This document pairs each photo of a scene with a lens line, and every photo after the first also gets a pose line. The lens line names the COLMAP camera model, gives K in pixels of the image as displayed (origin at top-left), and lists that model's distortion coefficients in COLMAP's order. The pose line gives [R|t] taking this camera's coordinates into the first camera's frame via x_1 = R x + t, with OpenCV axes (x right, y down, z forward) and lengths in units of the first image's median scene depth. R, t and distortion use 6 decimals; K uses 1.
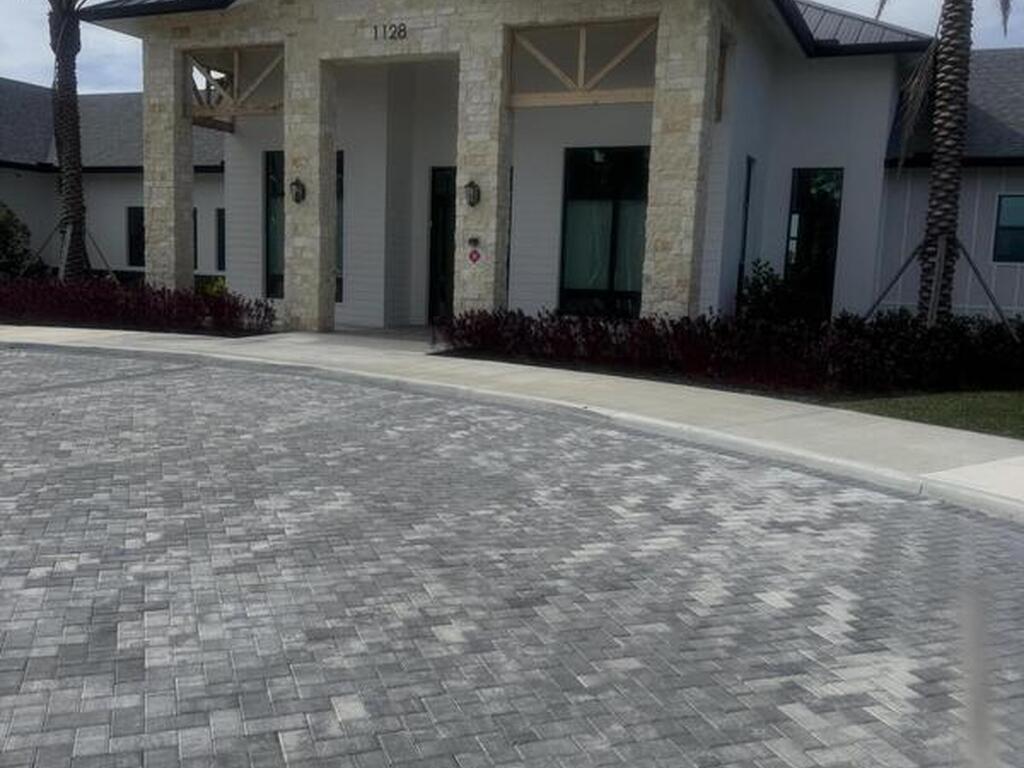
lens RADIAL K [[917.5, 0, 512.0], [0, 917.5, 384.0], [0, 0, 1]] dist [0.128787, 0.001391]
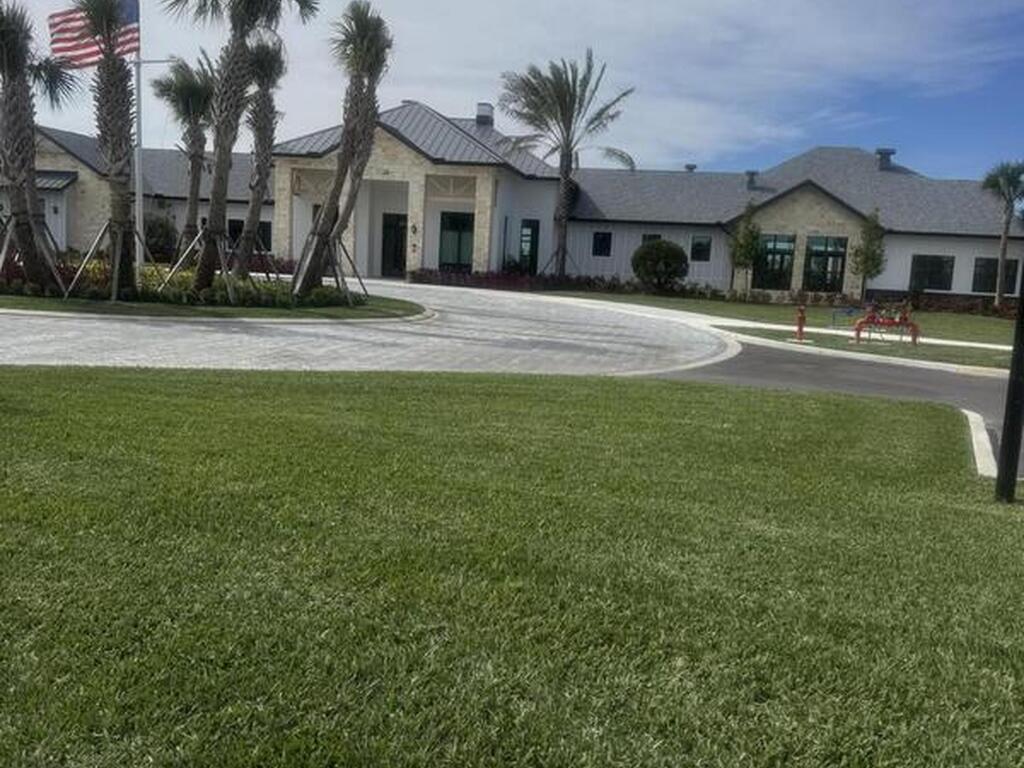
lens RADIAL K [[907.1, 0, 512.0], [0, 907.1, 384.0], [0, 0, 1]] dist [0.000504, -0.000306]
pose [[0.972289, -0.014203, 0.233349, -0.411890], [0.007343, 0.999516, 0.030242, 0.195783], [-0.233665, -0.027690, 0.971923, -1.847722]]
